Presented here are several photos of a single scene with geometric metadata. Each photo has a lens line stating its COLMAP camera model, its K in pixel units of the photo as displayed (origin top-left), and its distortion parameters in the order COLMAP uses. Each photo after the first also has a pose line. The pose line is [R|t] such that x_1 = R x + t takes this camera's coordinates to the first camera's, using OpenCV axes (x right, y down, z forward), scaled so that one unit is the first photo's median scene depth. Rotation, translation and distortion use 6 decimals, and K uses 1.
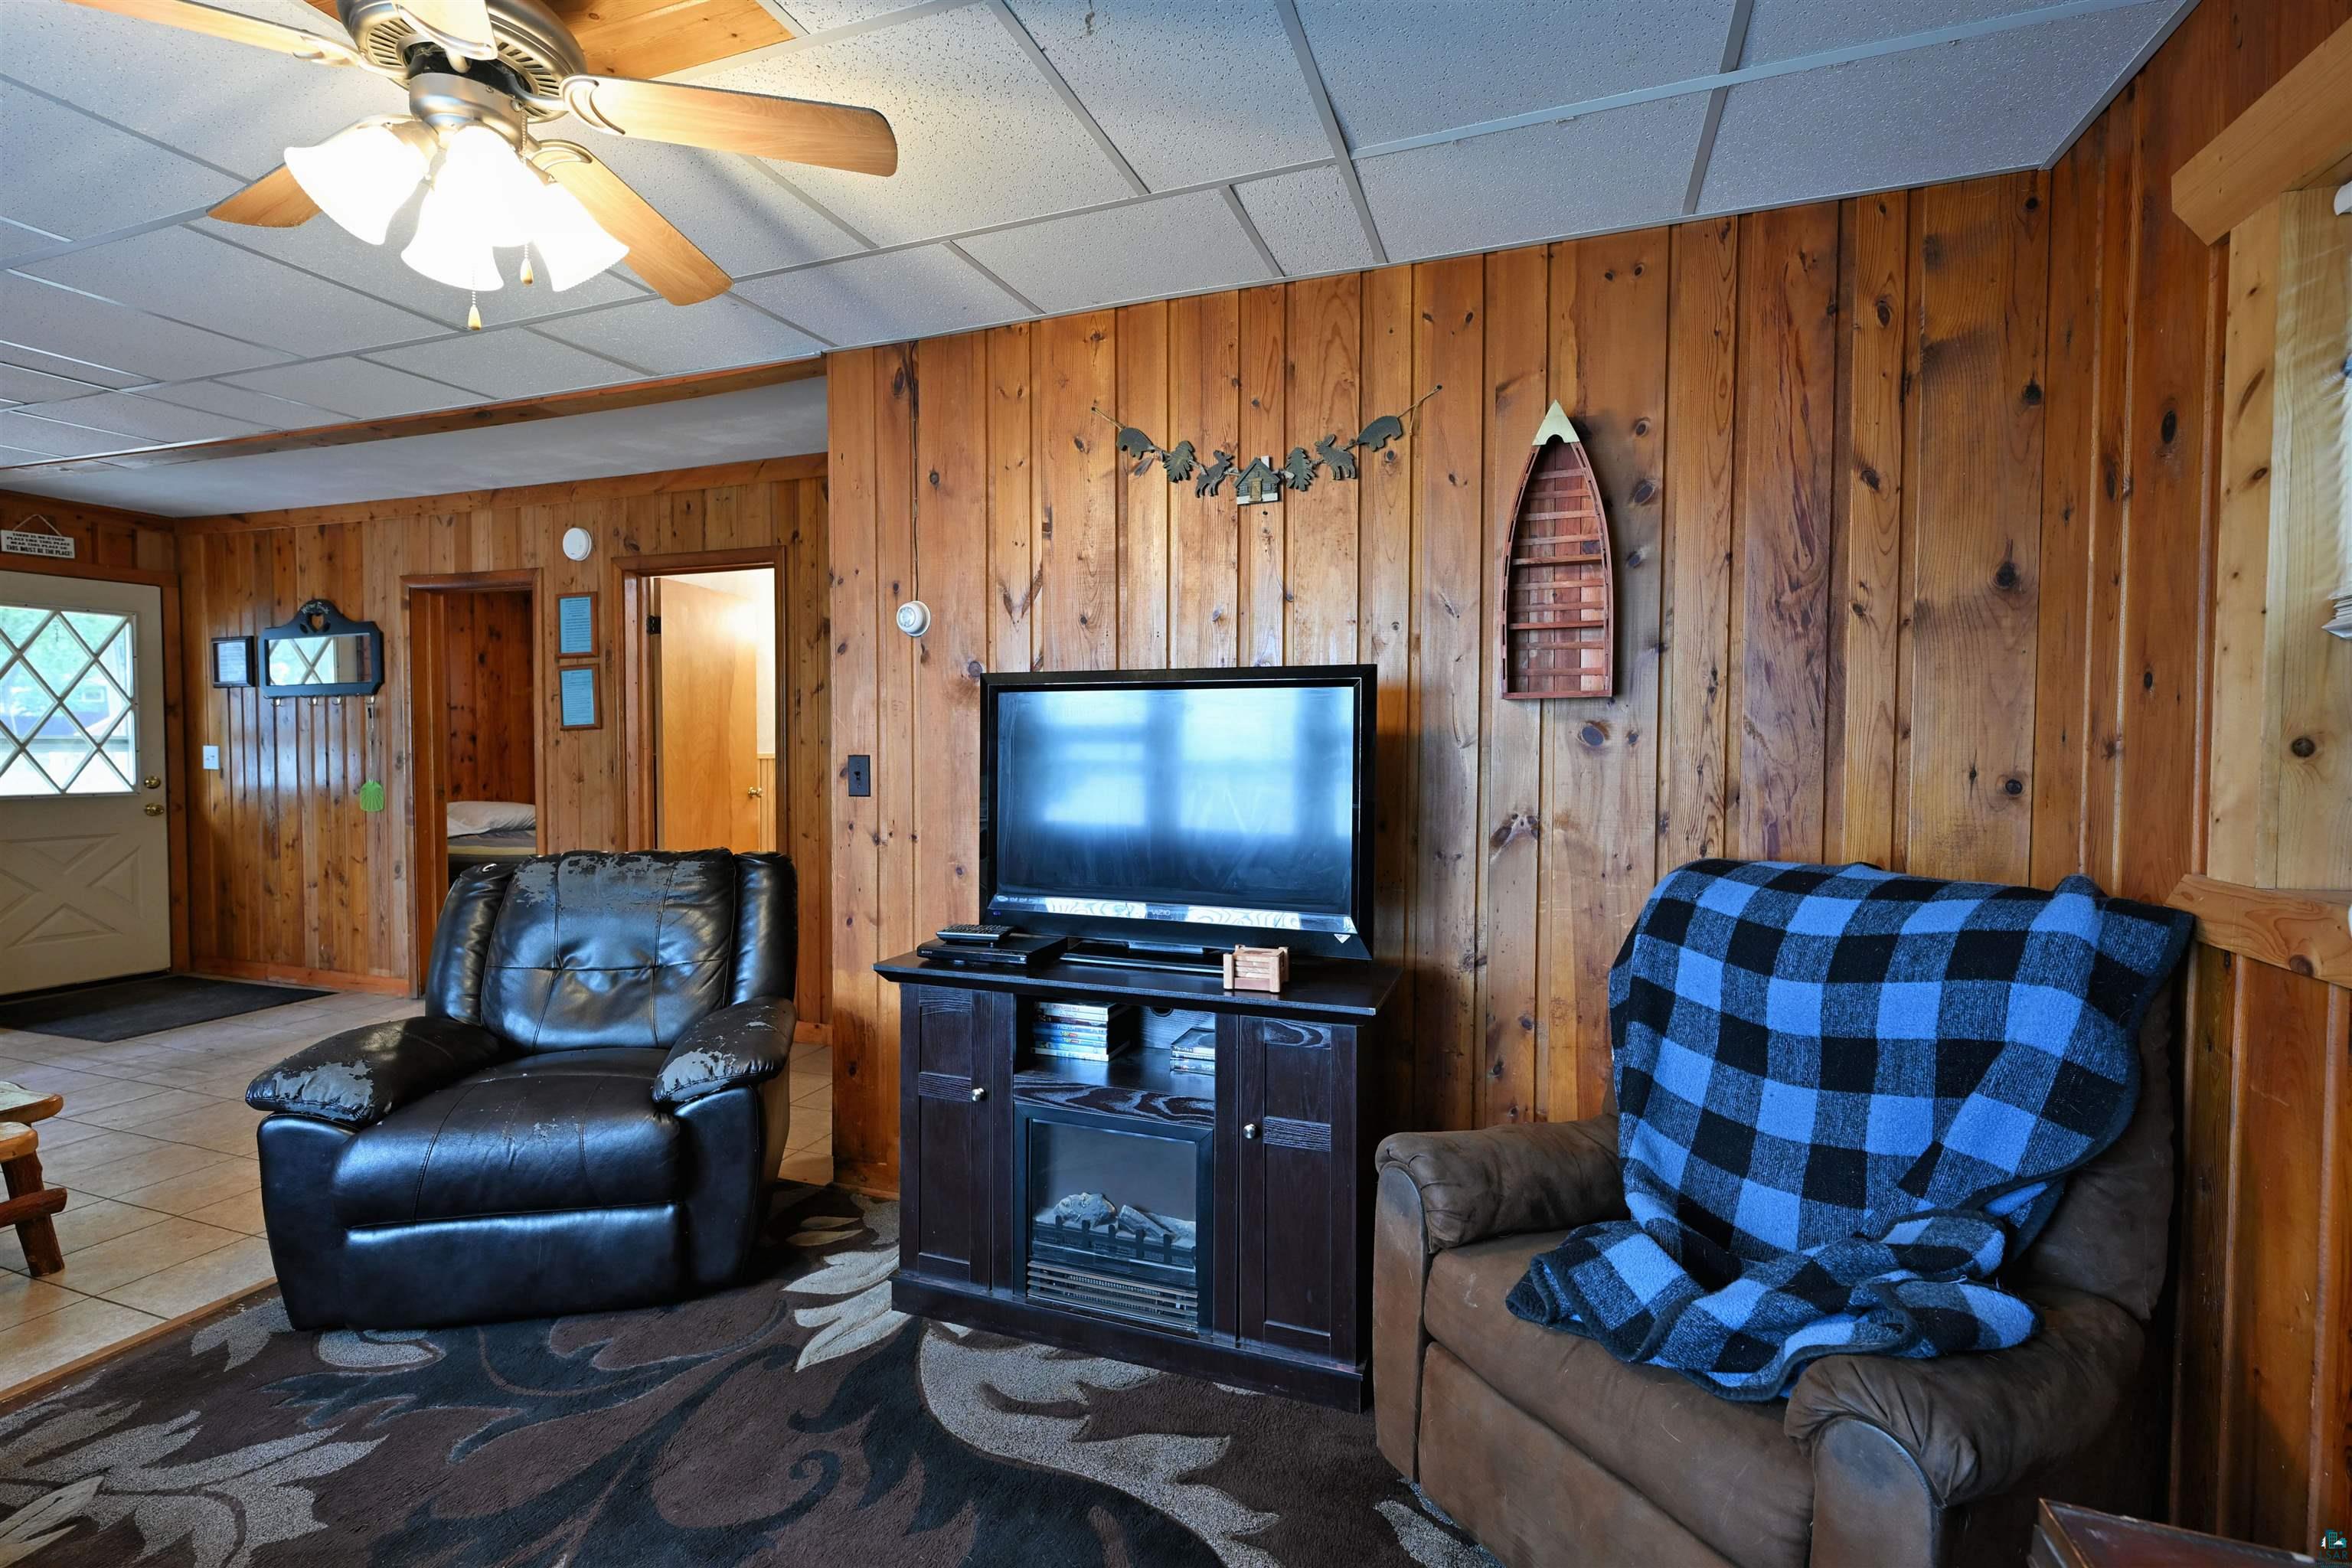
lens RADIAL K [[1057.3, 0, 1167.8], [0, 1057.3, 769.0], [0, 0, 1]] dist [0.005019, 0.000302]
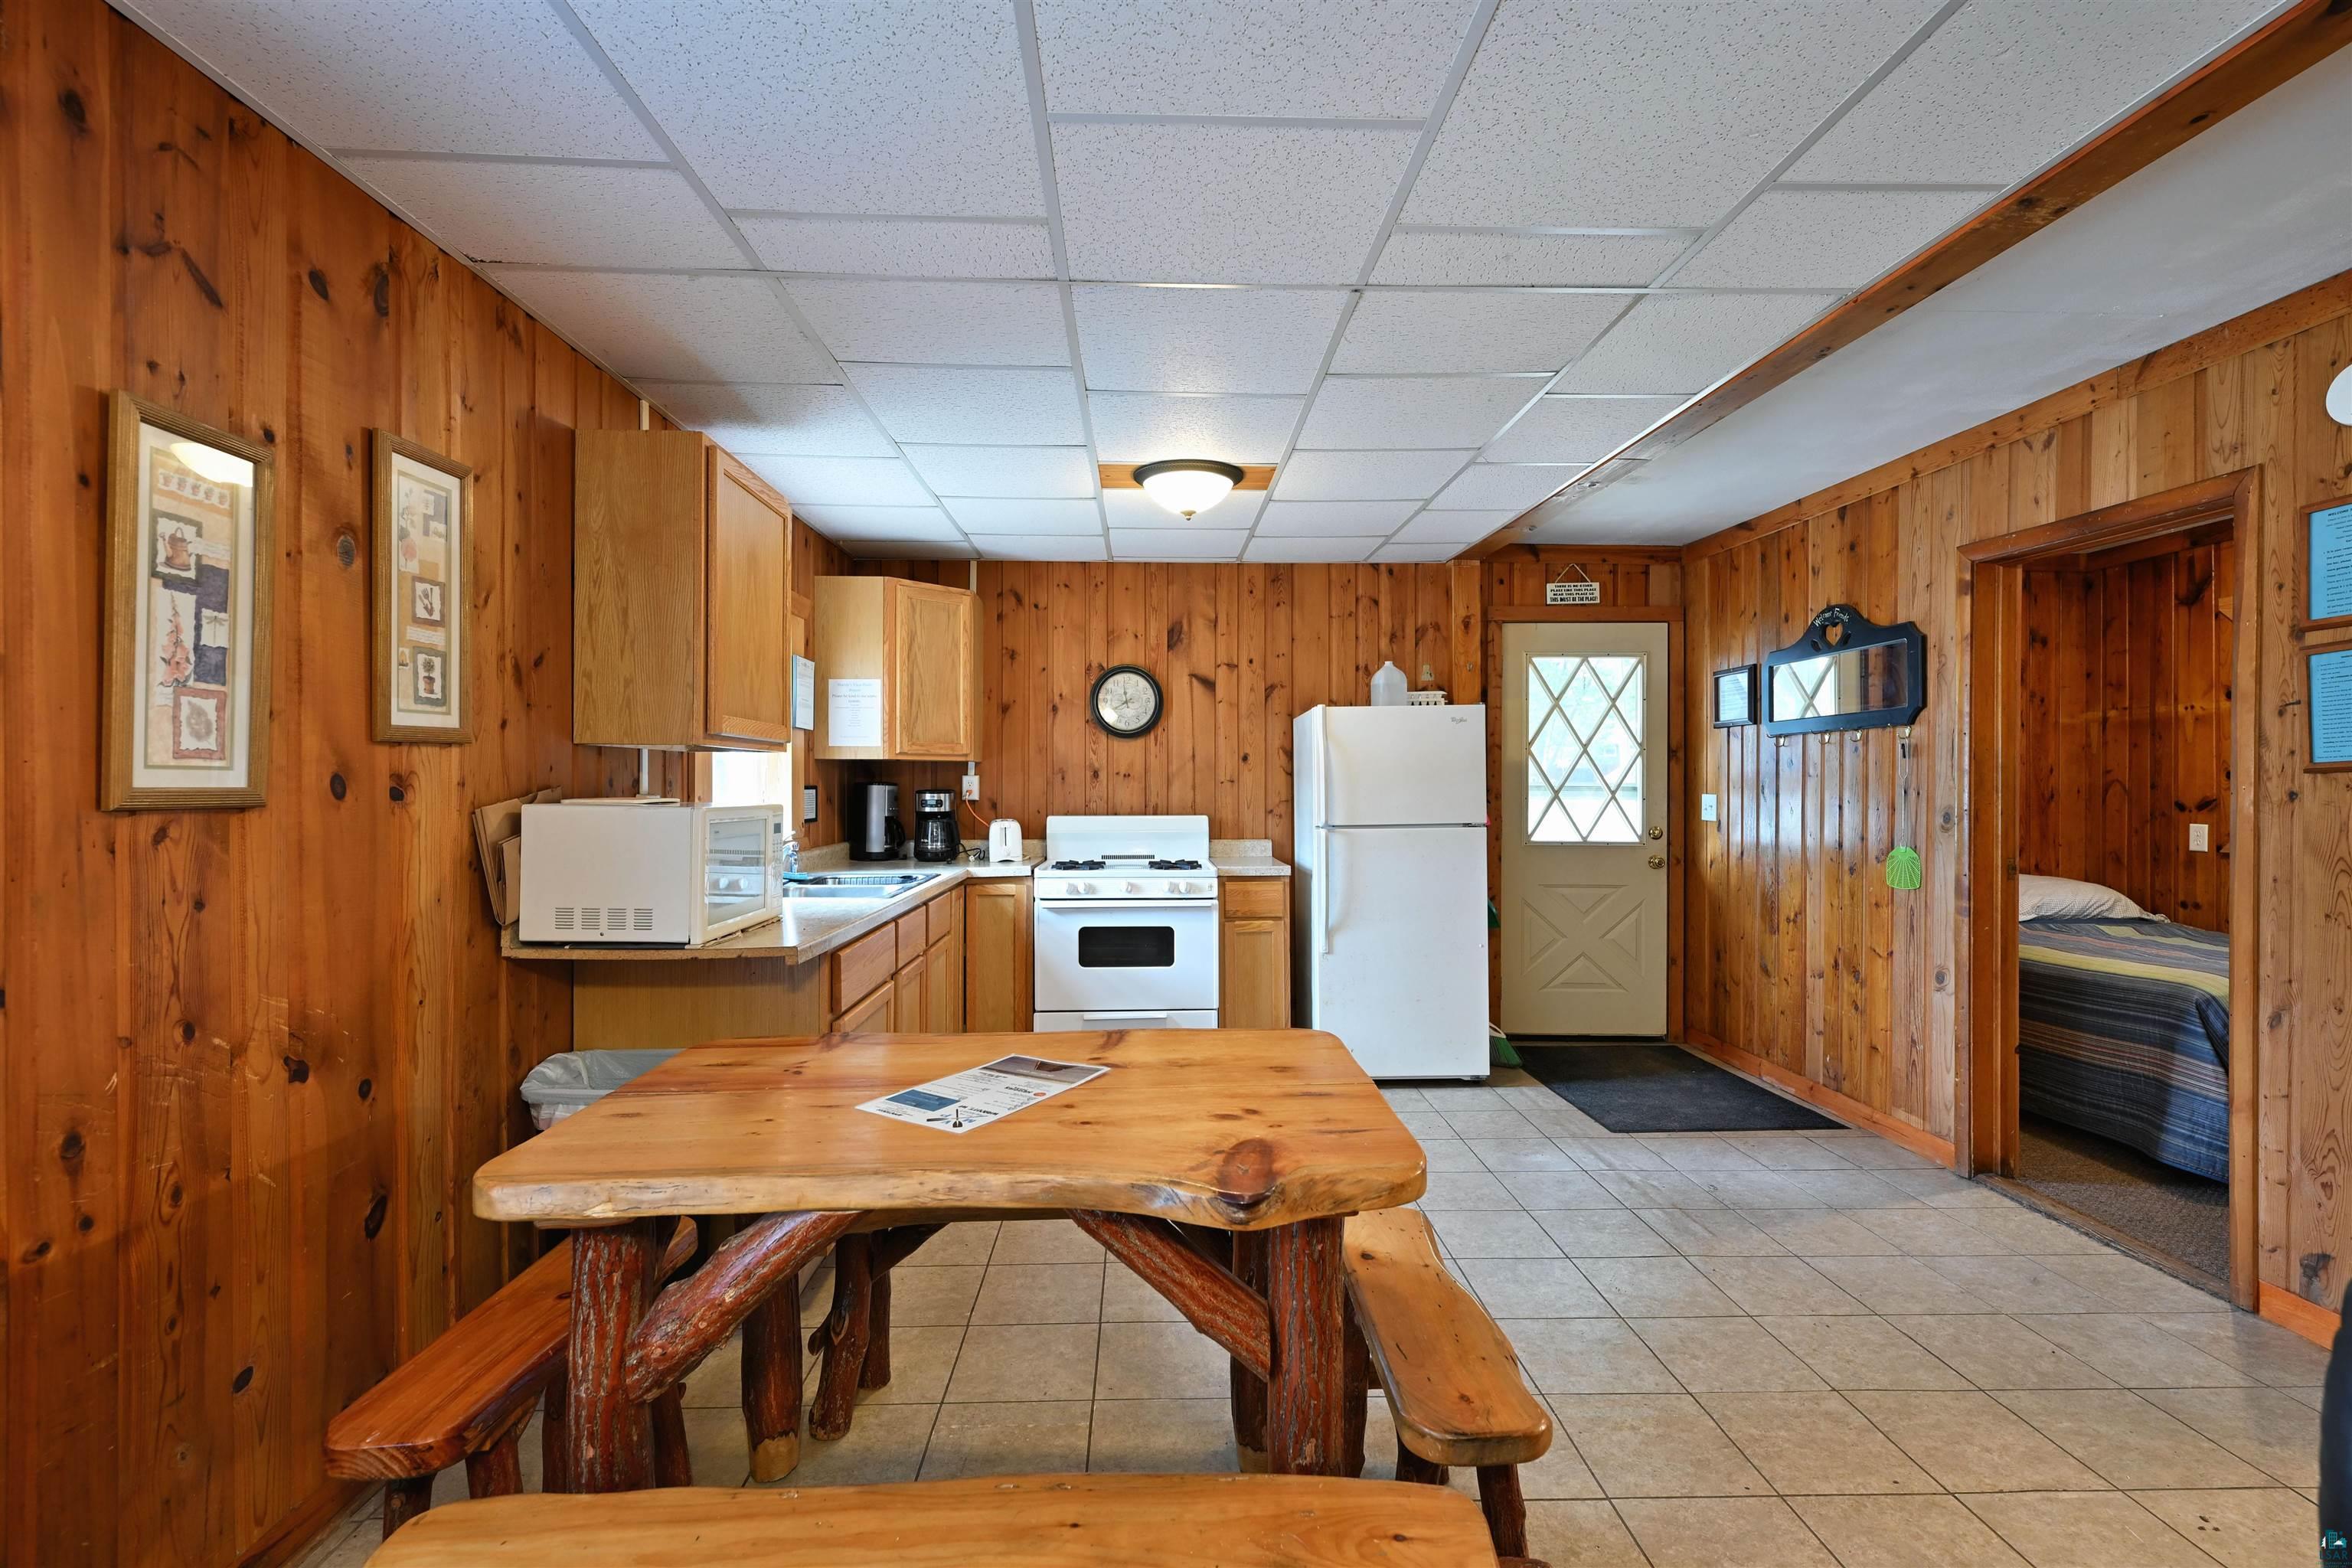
lens RADIAL K [[1037.7, 0, 1168.9], [0, 1037.7, 787.3], [0, 0, 1]] dist [-0.000664, -0.000002]
pose [[0.369733, 0.003784, -0.929130, -0.555714], [-0.027990, 0.999583, -0.007067, -0.018538], [0.928716, 0.028619, 0.369685, 0.550747]]
